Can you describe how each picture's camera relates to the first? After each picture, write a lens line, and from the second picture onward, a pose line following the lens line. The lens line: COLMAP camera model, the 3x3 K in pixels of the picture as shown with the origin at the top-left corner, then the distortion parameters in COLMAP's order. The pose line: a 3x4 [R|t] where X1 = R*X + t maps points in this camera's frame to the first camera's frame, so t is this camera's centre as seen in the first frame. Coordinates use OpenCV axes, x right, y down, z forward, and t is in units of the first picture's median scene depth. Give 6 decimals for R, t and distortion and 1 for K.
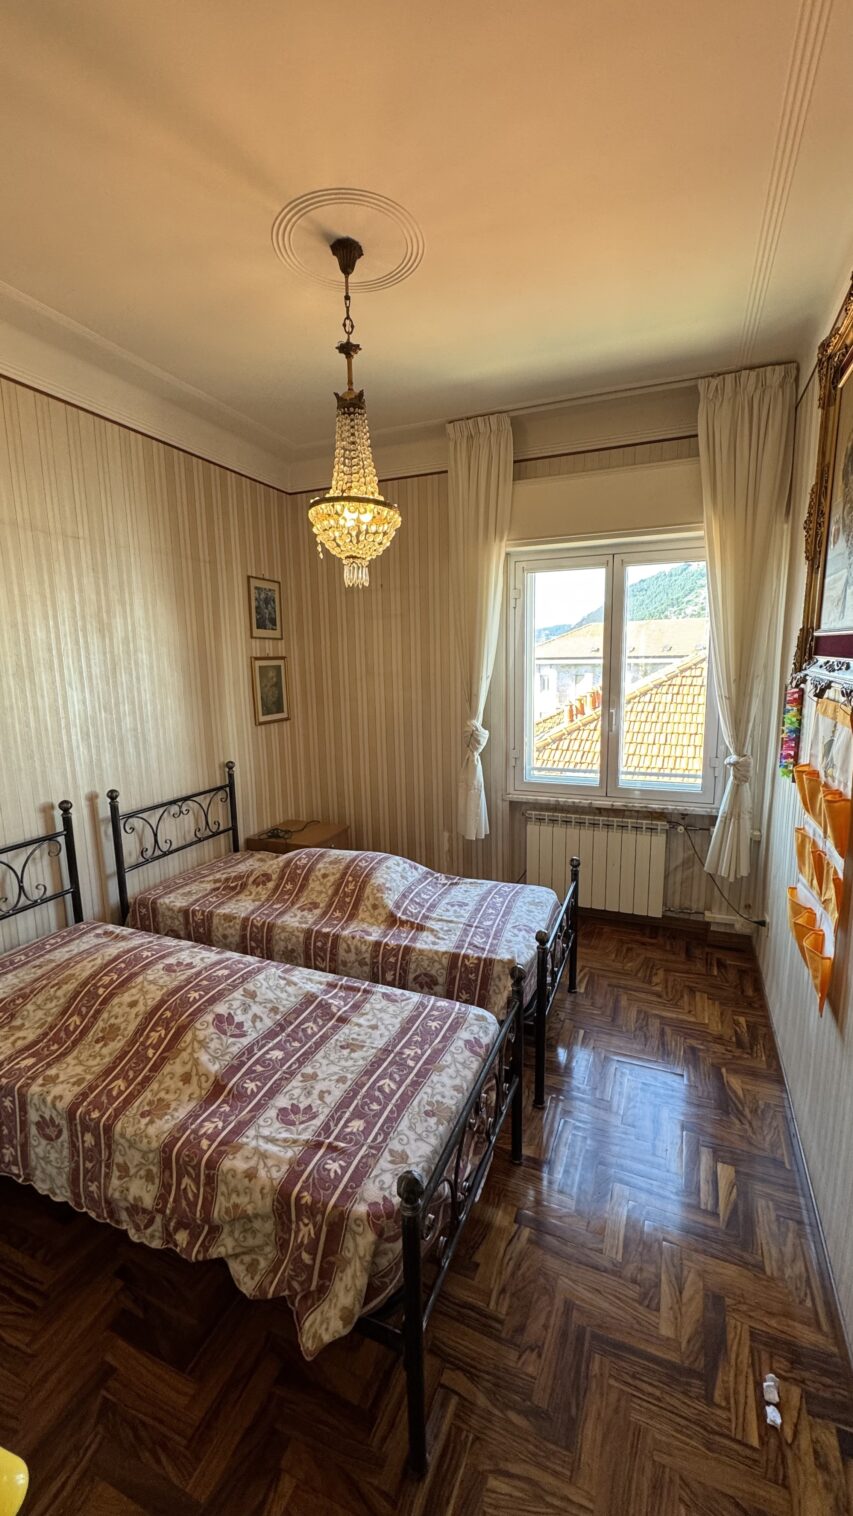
lens RADIAL K [[601.7, 0, 429.3], [0, 601.7, 759.8], [0, 0, 1]] dist [-0.000157, 0.000295]
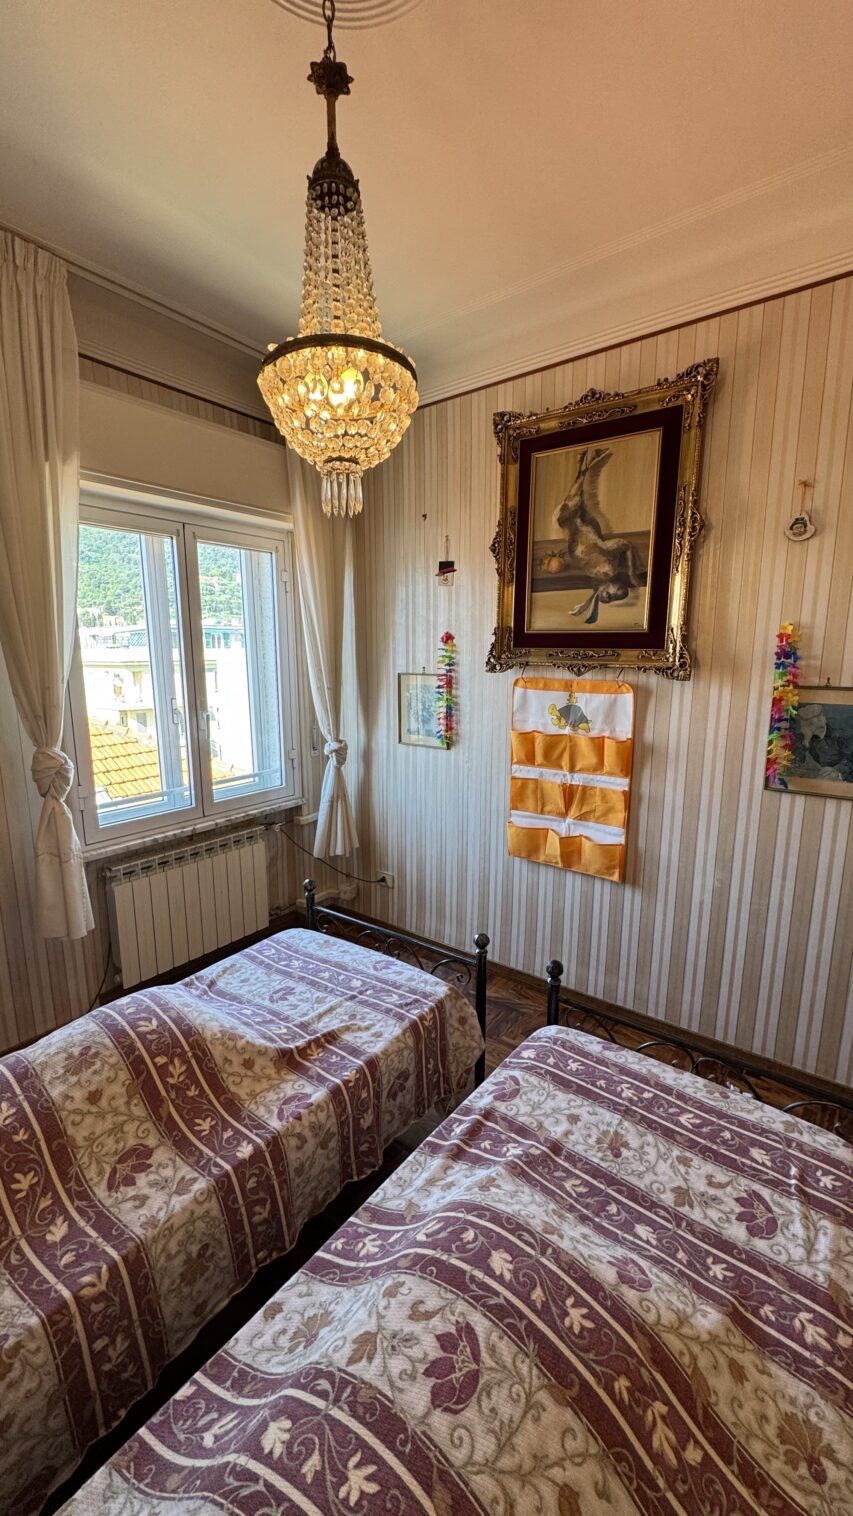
lens RADIAL K [[601.7, 0, 429.0], [0, 601.7, 757.5], [0, 0, 1]] dist [-0.000157, 0.000295]
pose [[0.251354, -0.148905, 0.956373, -0.657944], [0.156105, 0.981396, 0.111774, -0.101478], [-0.955224, 0.121200, 0.269922, 0.745089]]
